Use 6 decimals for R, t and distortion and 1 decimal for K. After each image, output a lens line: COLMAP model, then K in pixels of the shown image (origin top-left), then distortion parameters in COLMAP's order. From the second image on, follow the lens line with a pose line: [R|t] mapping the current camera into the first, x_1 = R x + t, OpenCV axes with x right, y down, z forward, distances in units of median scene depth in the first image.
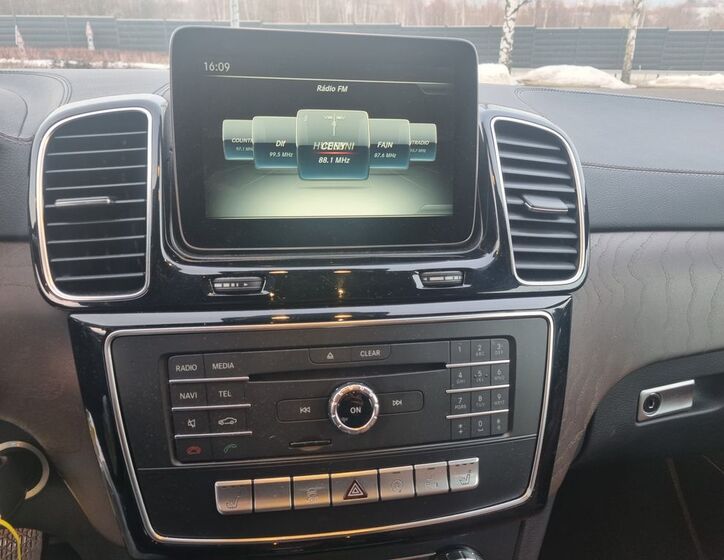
lens RADIAL K [[574.1, 0, 362.0], [0, 574.1, 280.0], [0, 0, 1]] dist [0.027024, -0.006311]
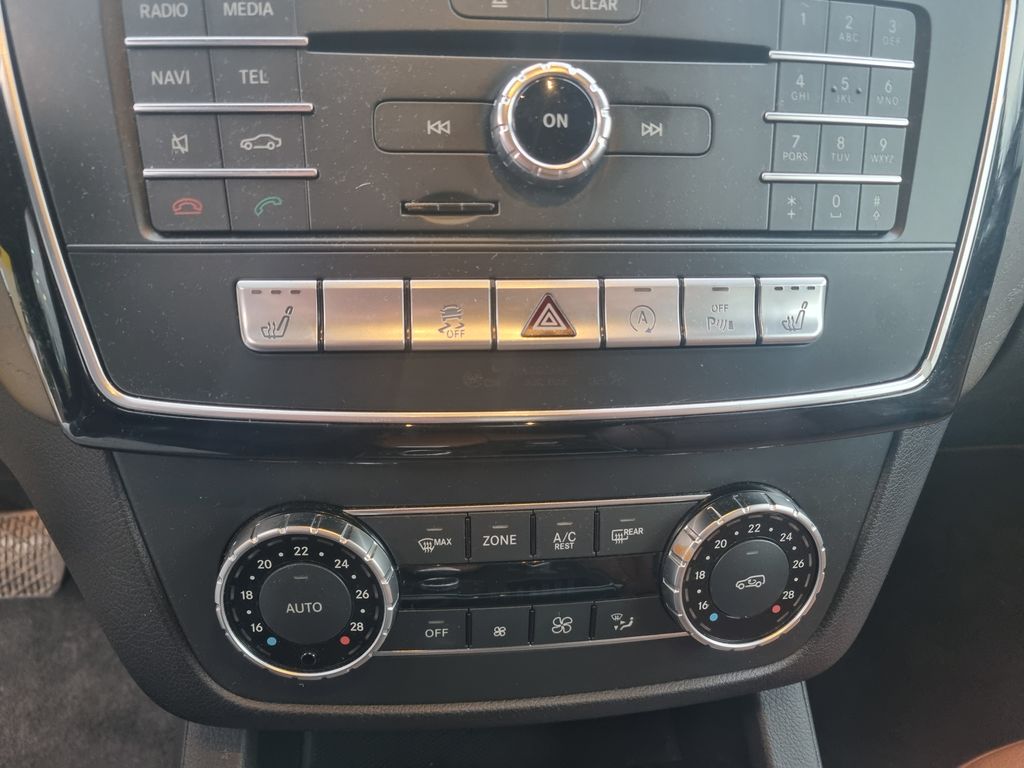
lens RADIAL K [[804.3, 0, 512.0], [0, 804.3, 384.0], [0, 0, 1]] dist [0.019724, -0.010322]
pose [[0.997561, 0.032986, -0.061515, -0.000153], [-0.024589, 0.990868, 0.132571, 0.336221], [0.065326, -0.130735, 0.989263, 0.378784]]
